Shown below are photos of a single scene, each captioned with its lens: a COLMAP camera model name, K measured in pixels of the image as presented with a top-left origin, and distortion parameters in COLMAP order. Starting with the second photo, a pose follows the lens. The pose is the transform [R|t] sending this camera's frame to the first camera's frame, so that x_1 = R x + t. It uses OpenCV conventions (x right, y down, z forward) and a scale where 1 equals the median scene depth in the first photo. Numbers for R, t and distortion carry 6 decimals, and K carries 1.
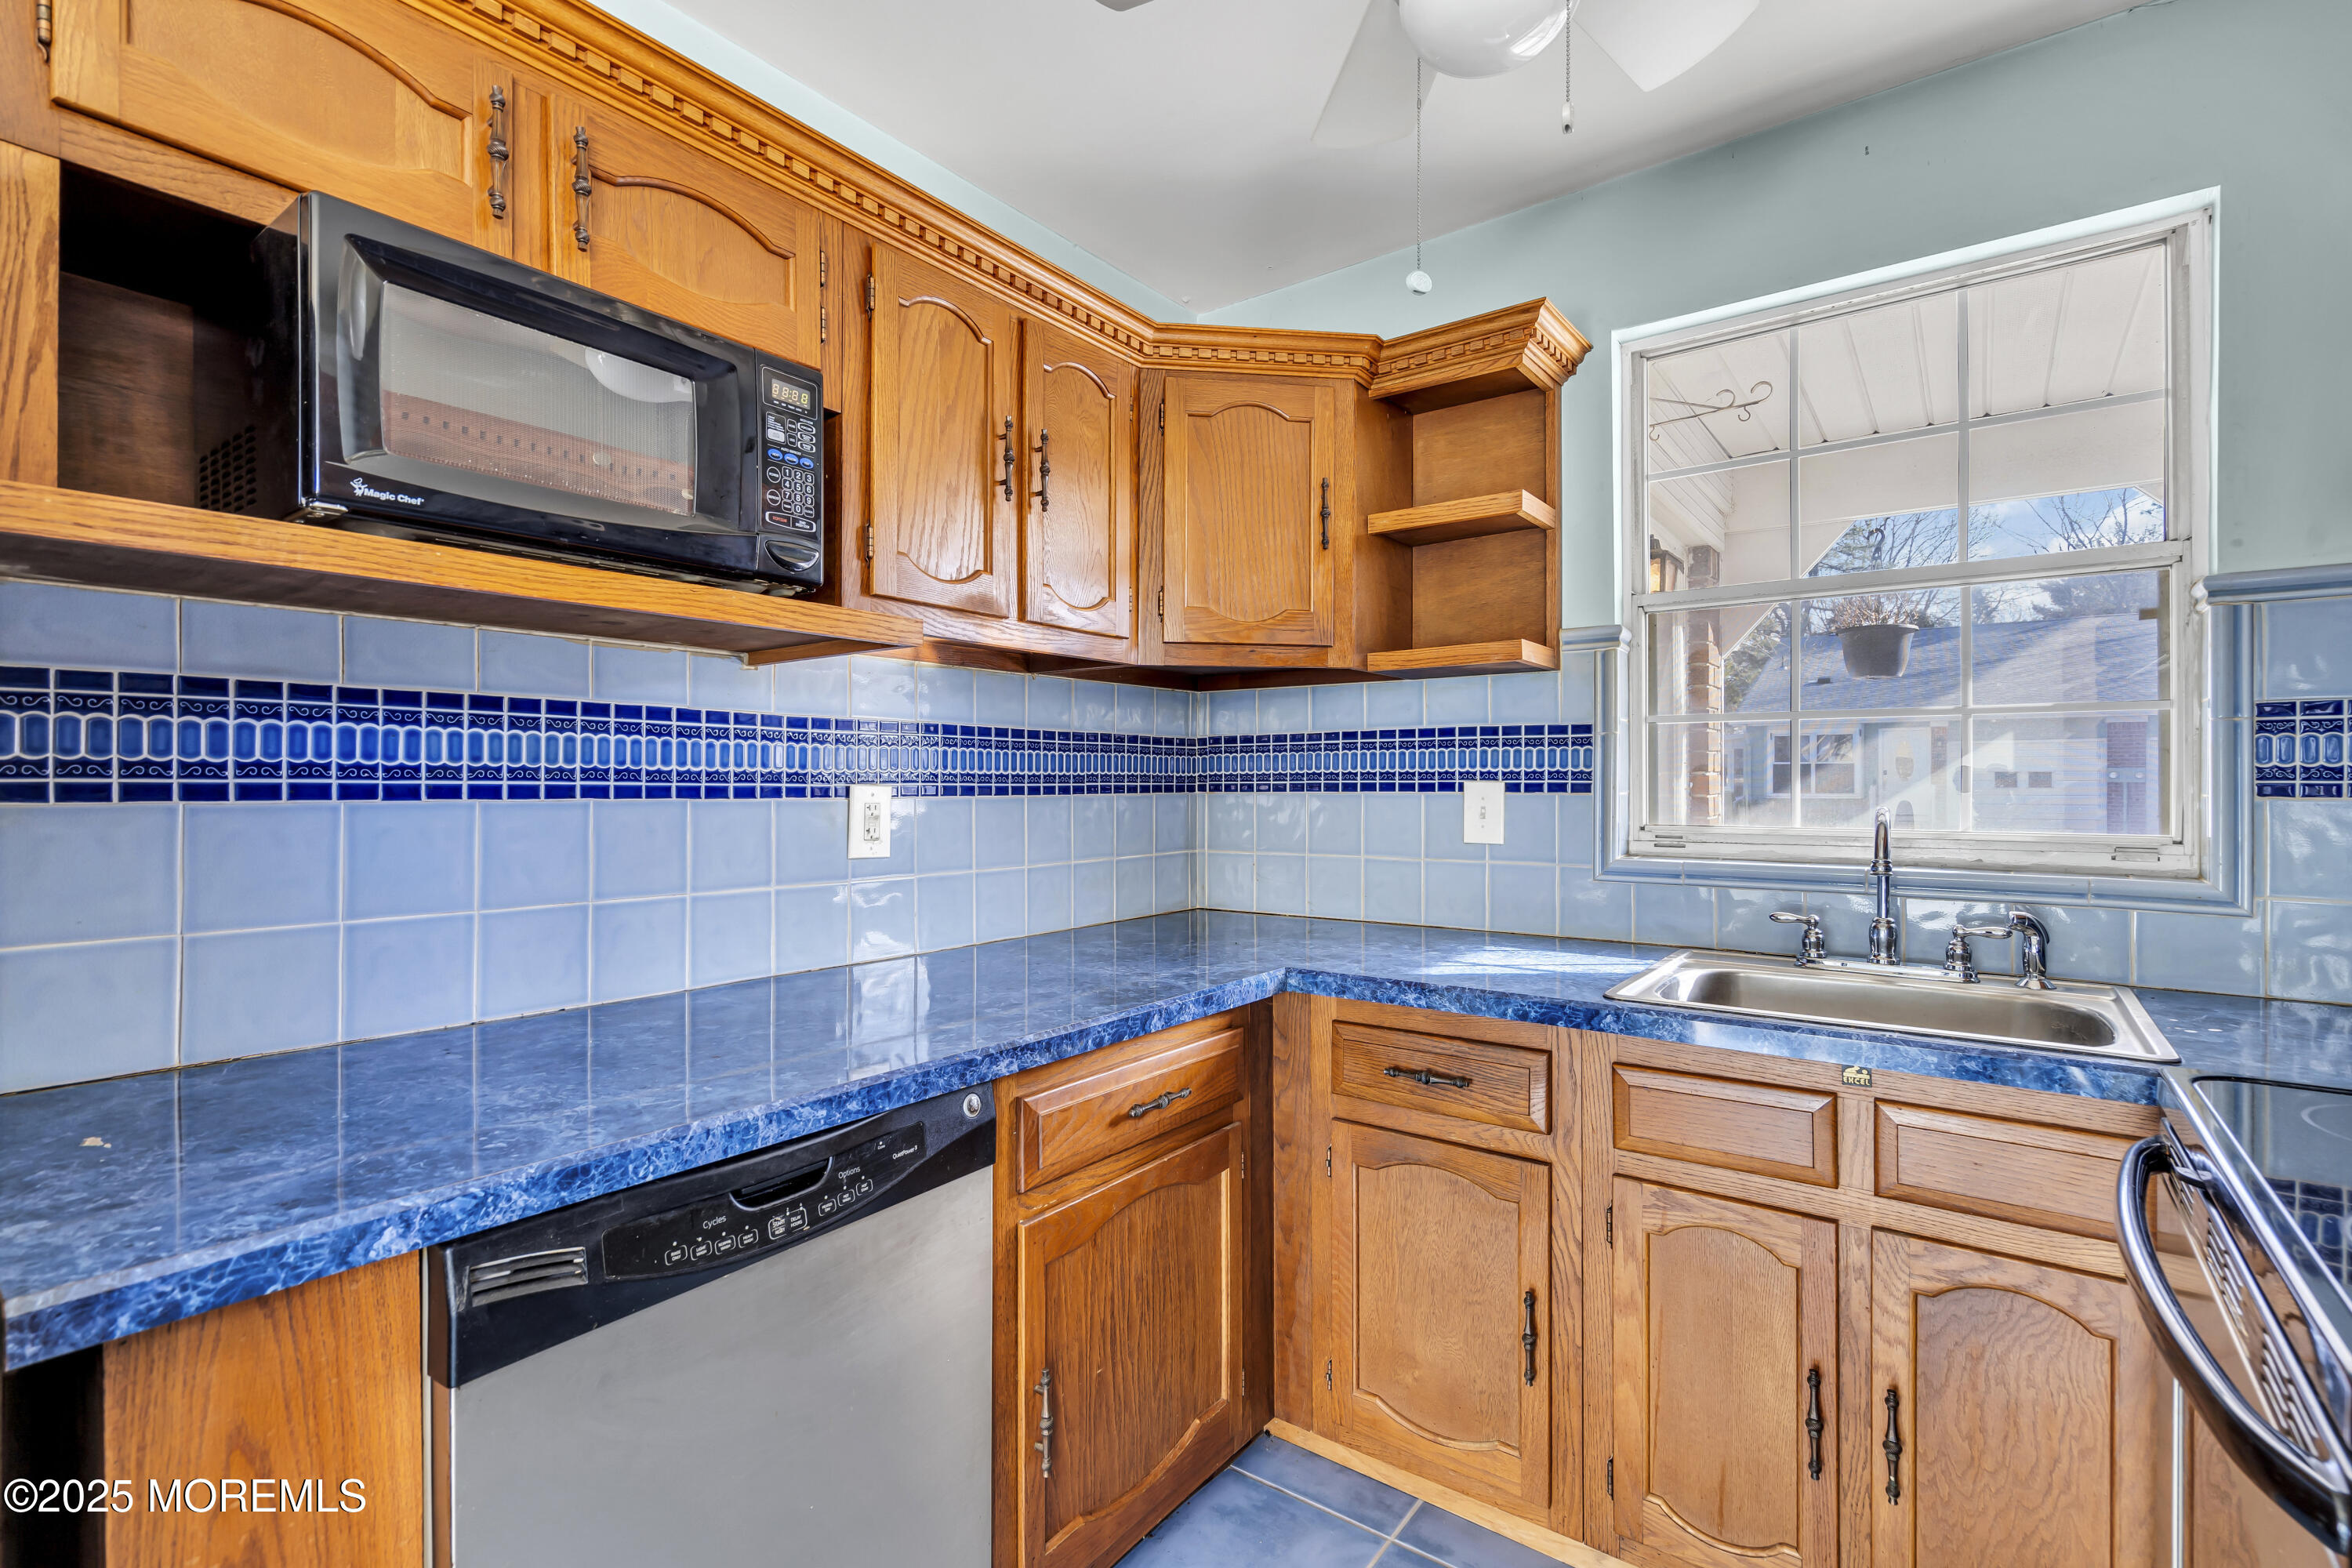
lens RADIAL K [[1072.3, 0, 1176.0], [0, 1072.3, 784.0], [0, 0, 1]] dist [0.002314, 0.001056]
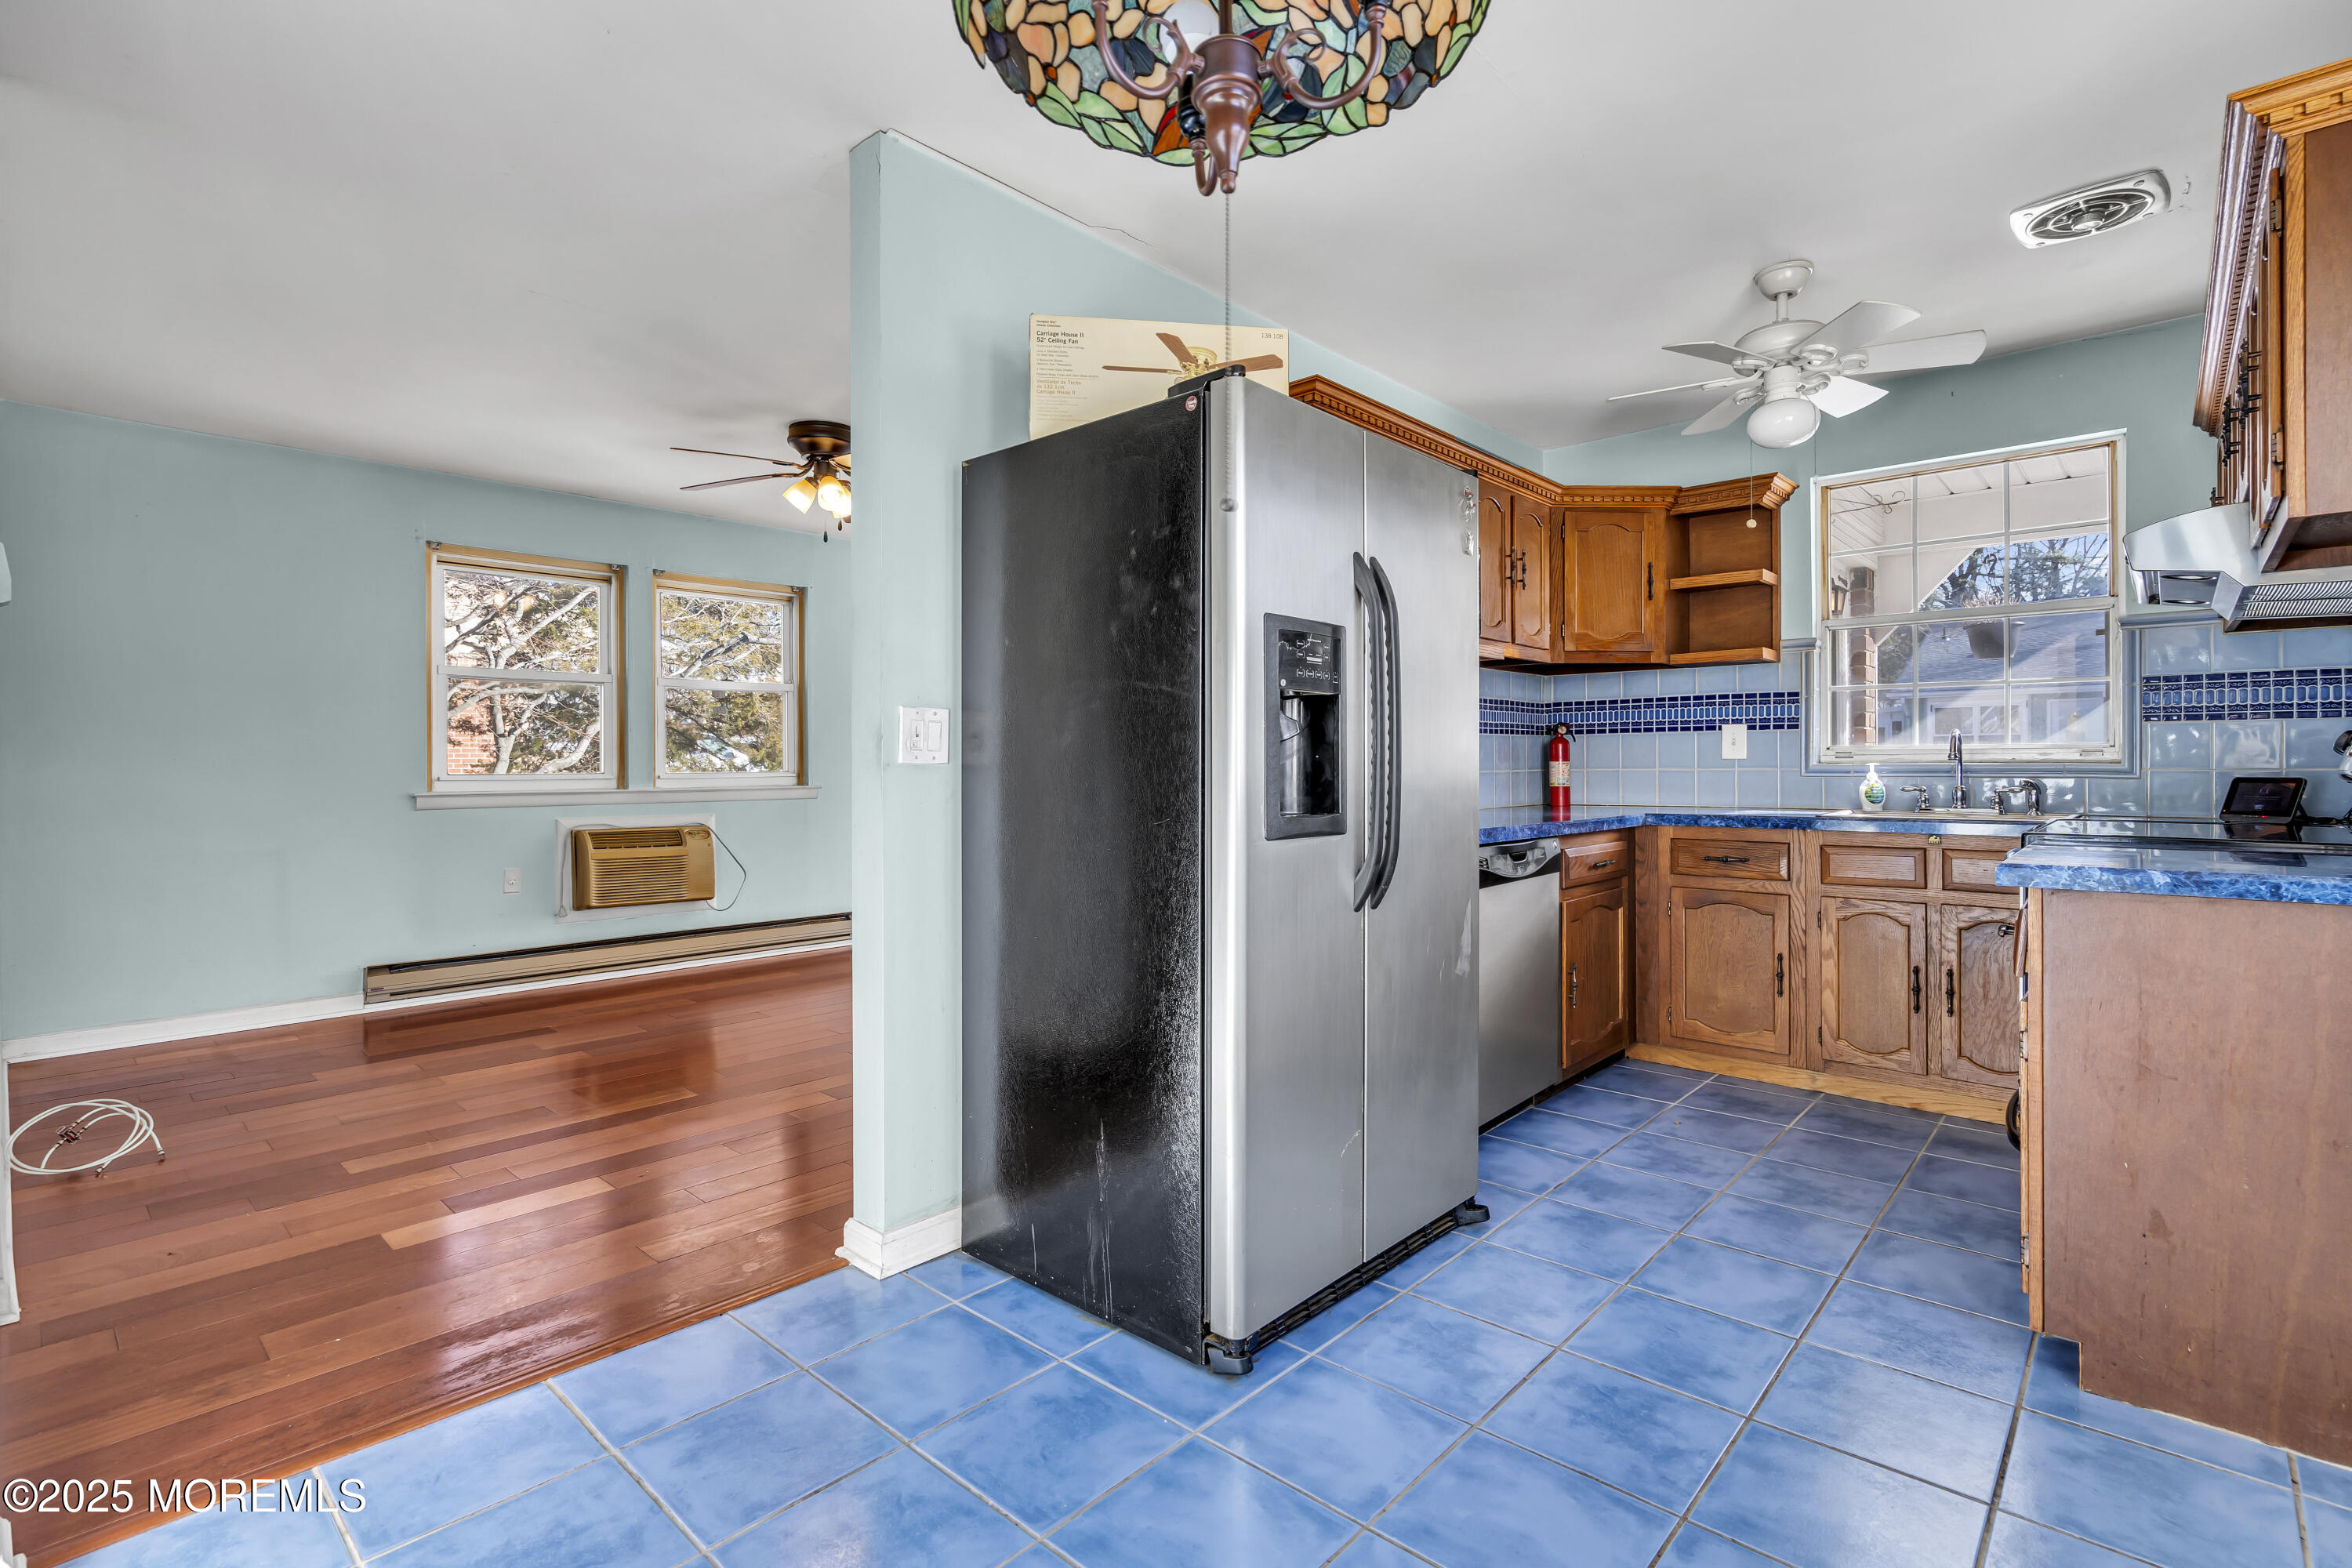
lens RADIAL K [[1082.9, 0, 1177.0], [0, 1082.9, 771.9], [0, 0, 1]] dist [0.000276, 0.000318]
pose [[0.994678, -0.004630, -0.102931, -0.529558], [0.005400, 0.999960, 0.007198, 0.068635], [0.102894, -0.007715, 0.994662, -1.050206]]
